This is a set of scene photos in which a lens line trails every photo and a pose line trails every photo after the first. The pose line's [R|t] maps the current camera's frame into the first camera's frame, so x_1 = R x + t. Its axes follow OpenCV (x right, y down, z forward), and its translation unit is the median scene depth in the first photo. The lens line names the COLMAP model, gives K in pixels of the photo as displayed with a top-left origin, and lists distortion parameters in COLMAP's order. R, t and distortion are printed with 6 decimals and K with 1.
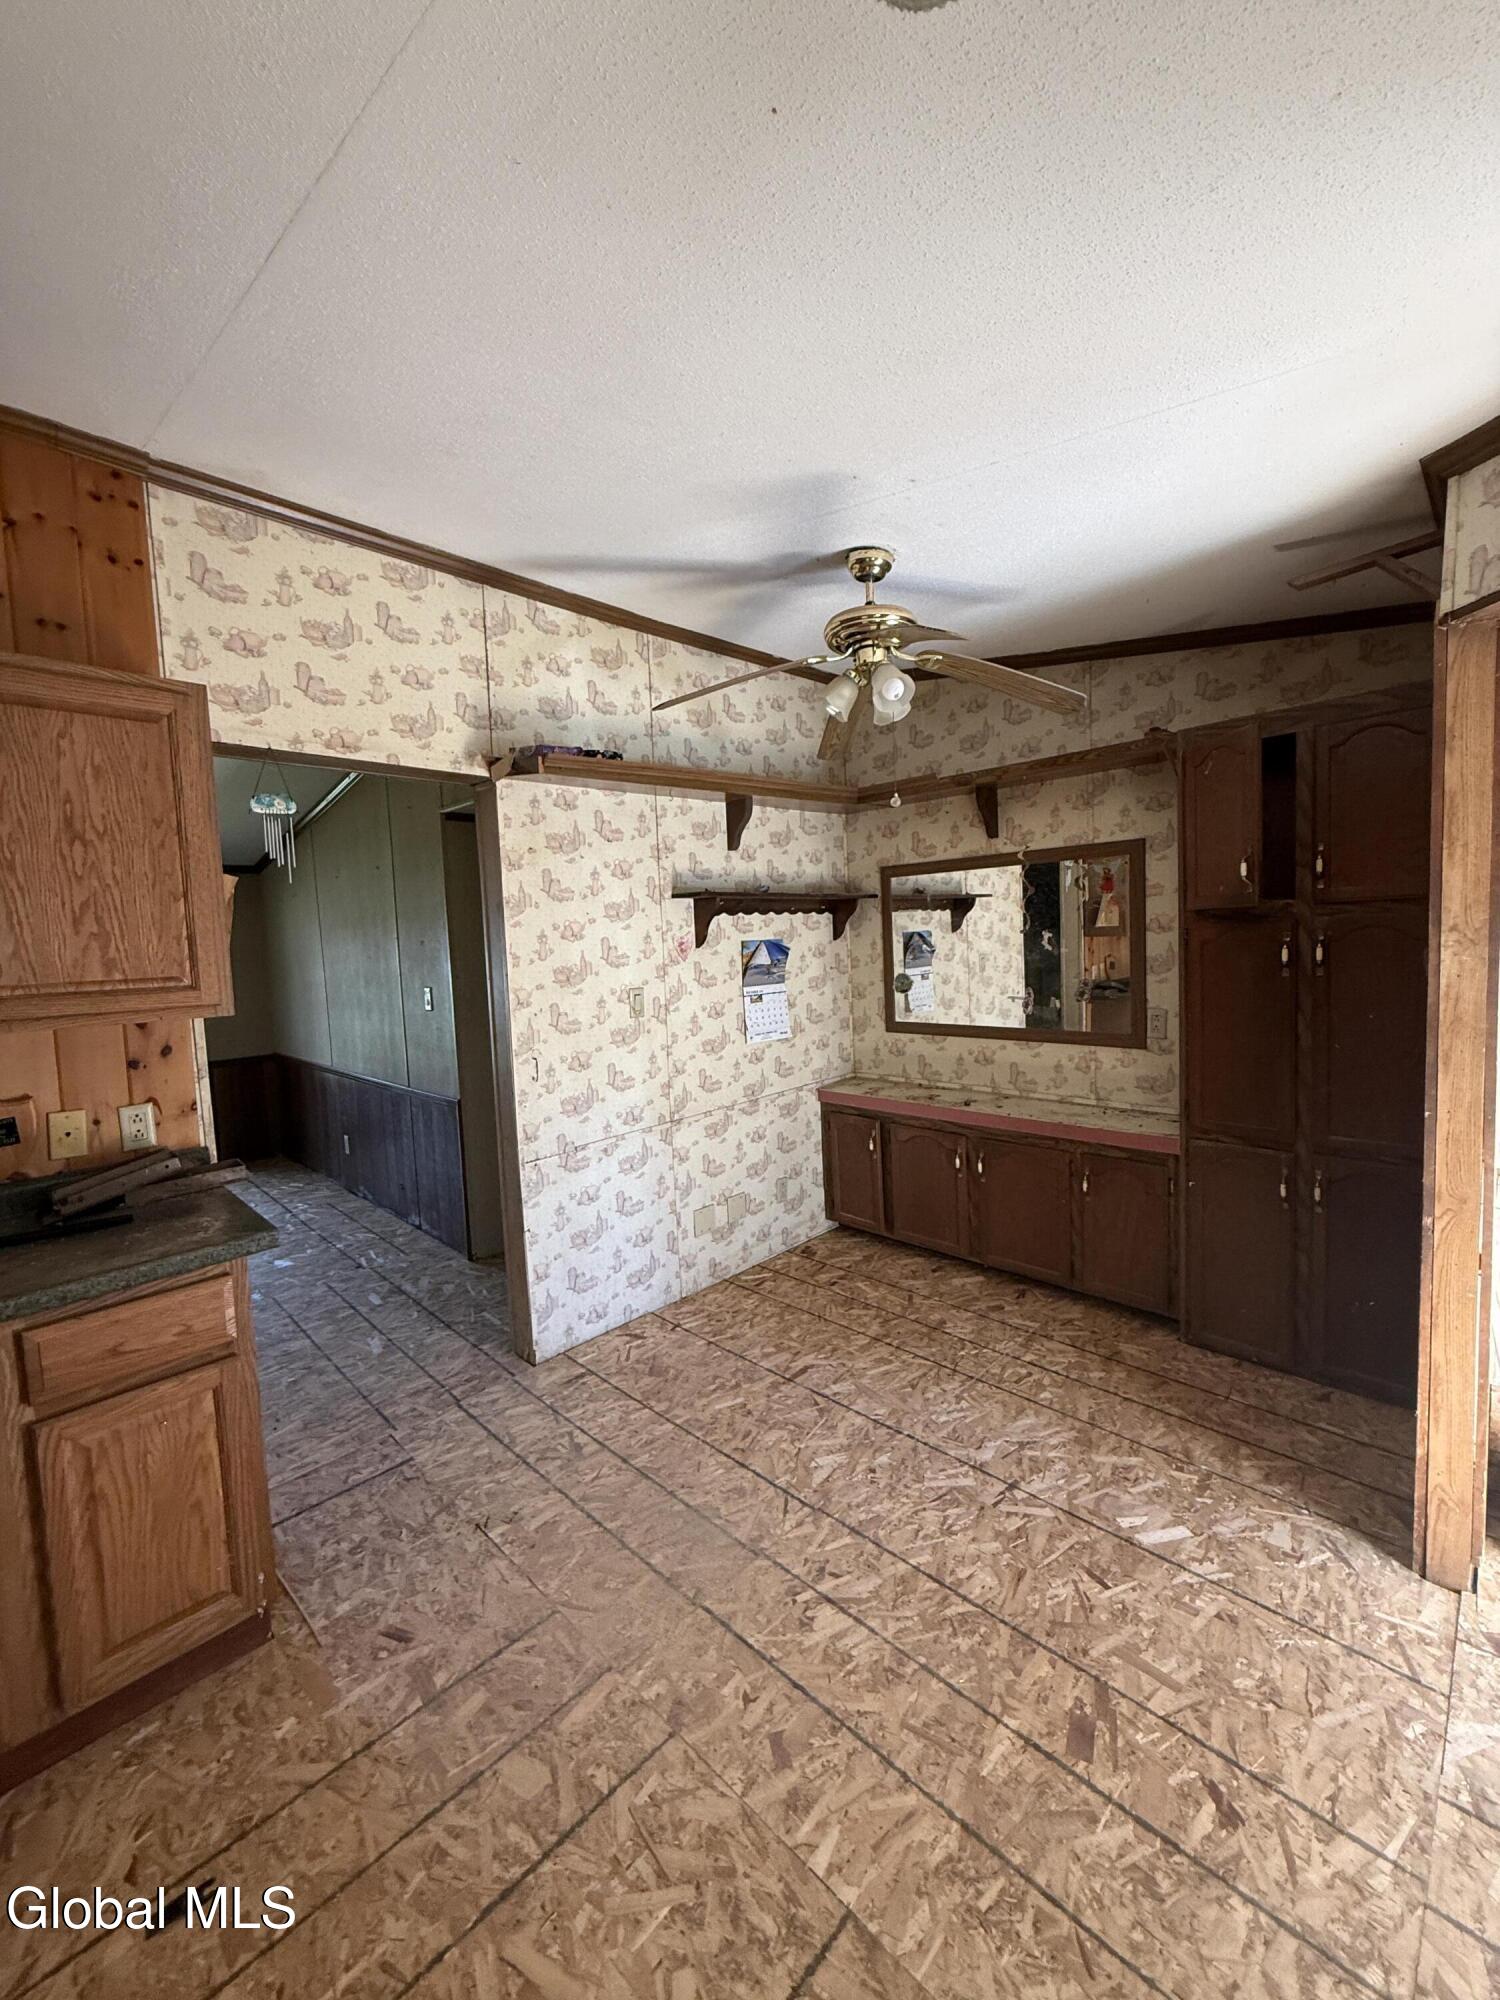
lens RADIAL K [[798.3, 0, 747.7], [0, 798.3, 995.9], [0, 0, 1]] dist [-0.000265, -0.000442]
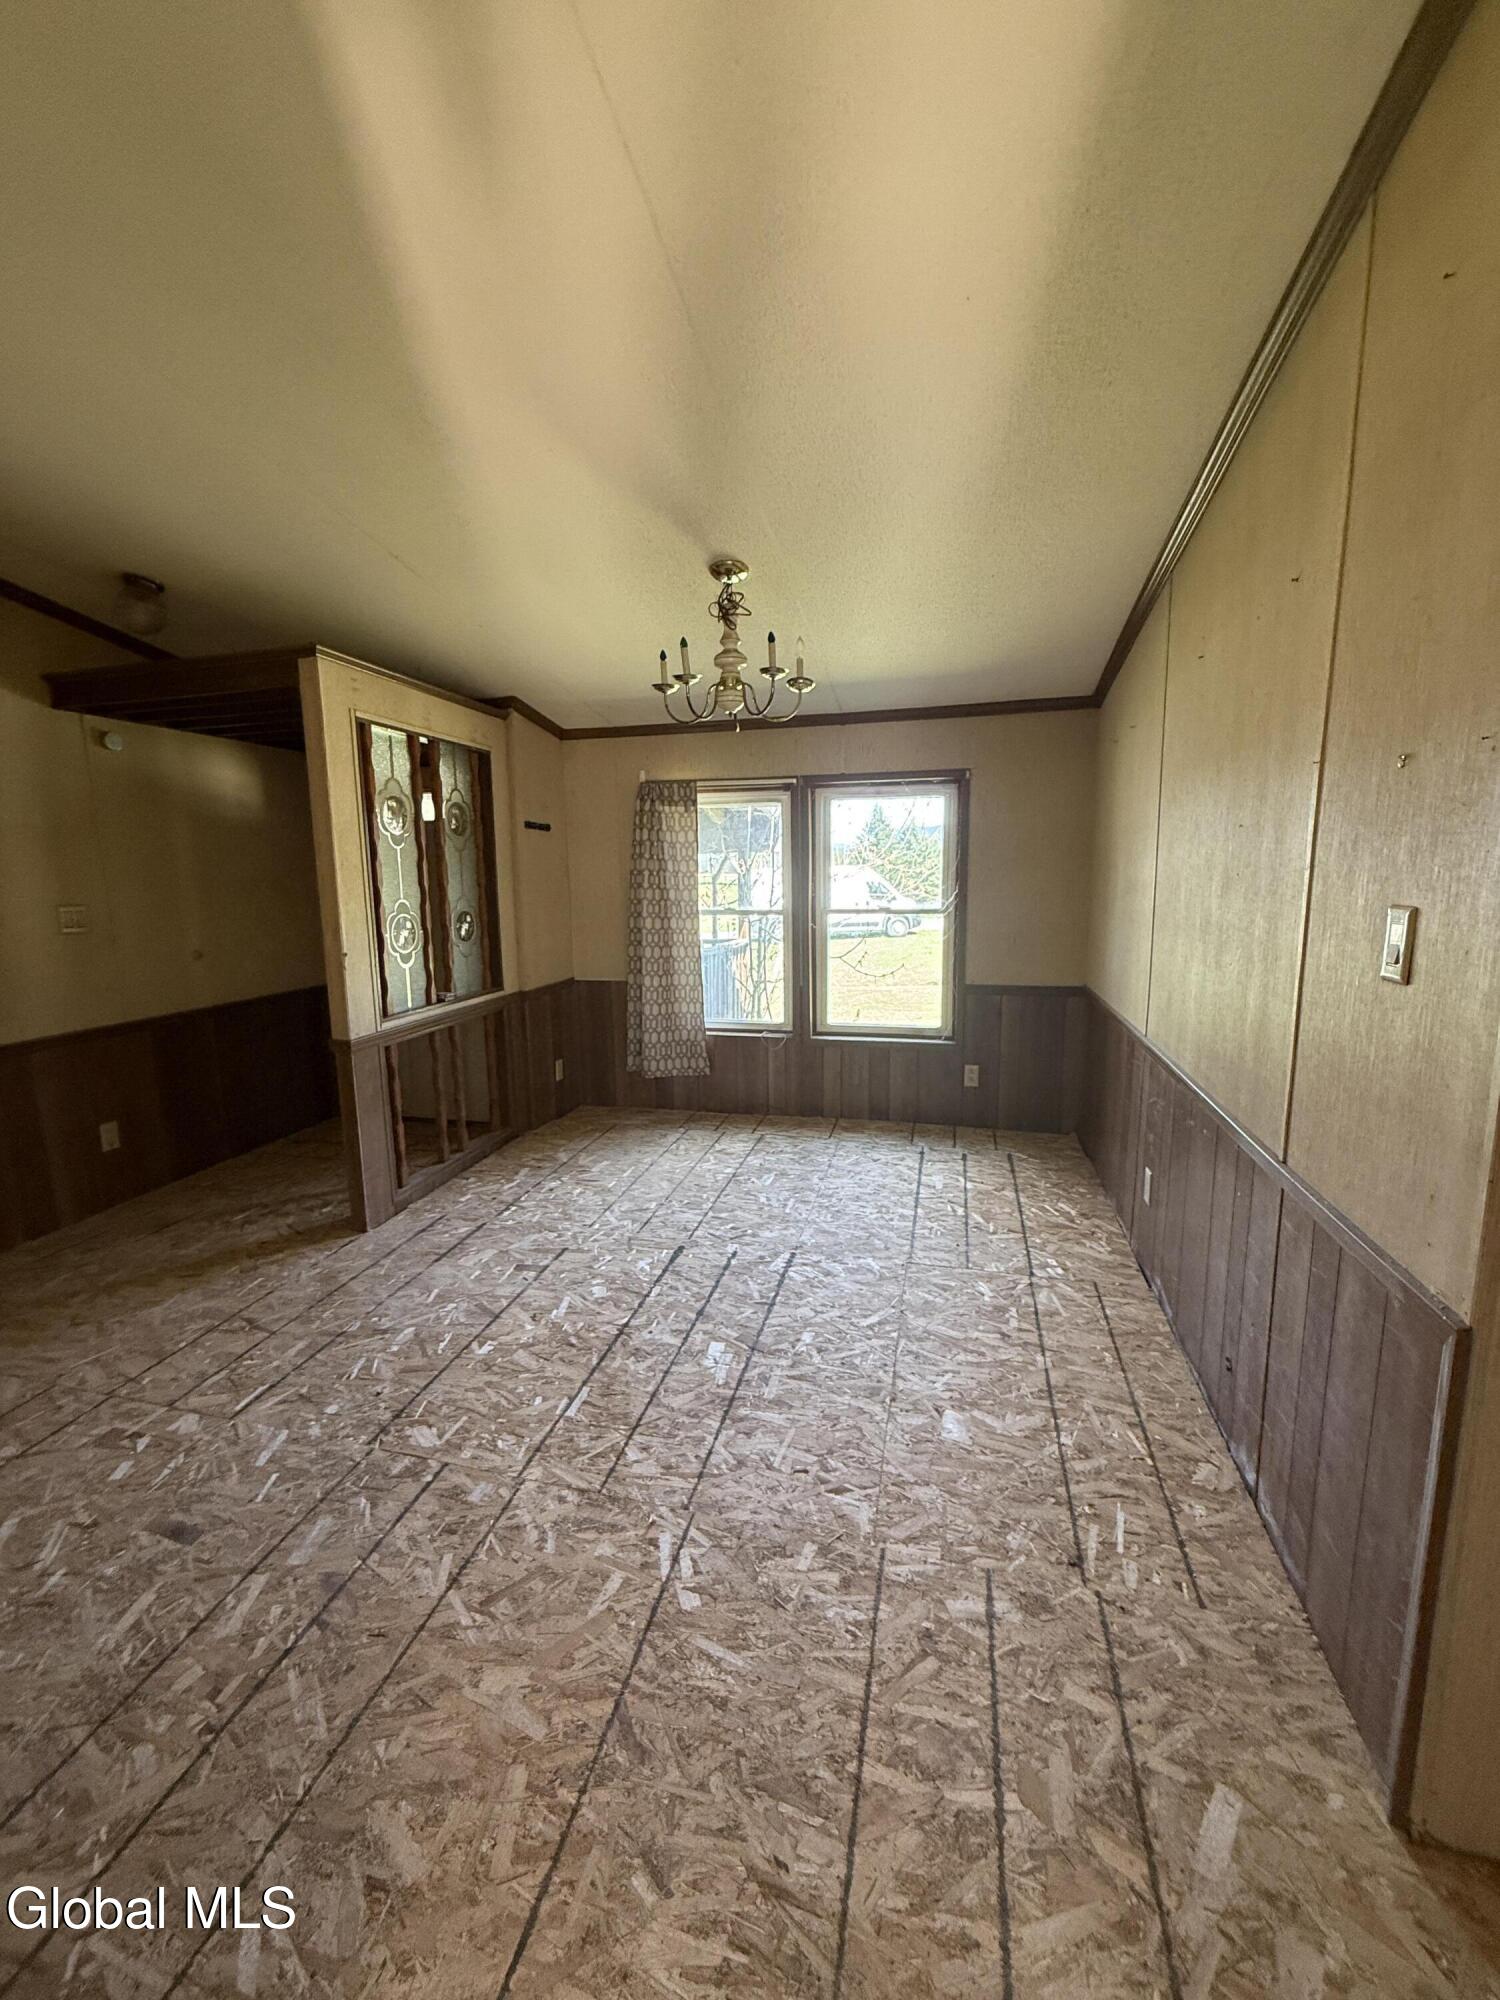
lens RADIAL K [[798.3, 0, 747.7], [0, 798.3, 995.9], [0, 0, 1]] dist [-0.000265, -0.000442]
pose [[0.517089, 0.166021, -0.839676, -0.301756], [-0.069157, 0.985905, 0.152346, -0.006350], [0.853133, -0.020707, 0.521282, 0.705514]]
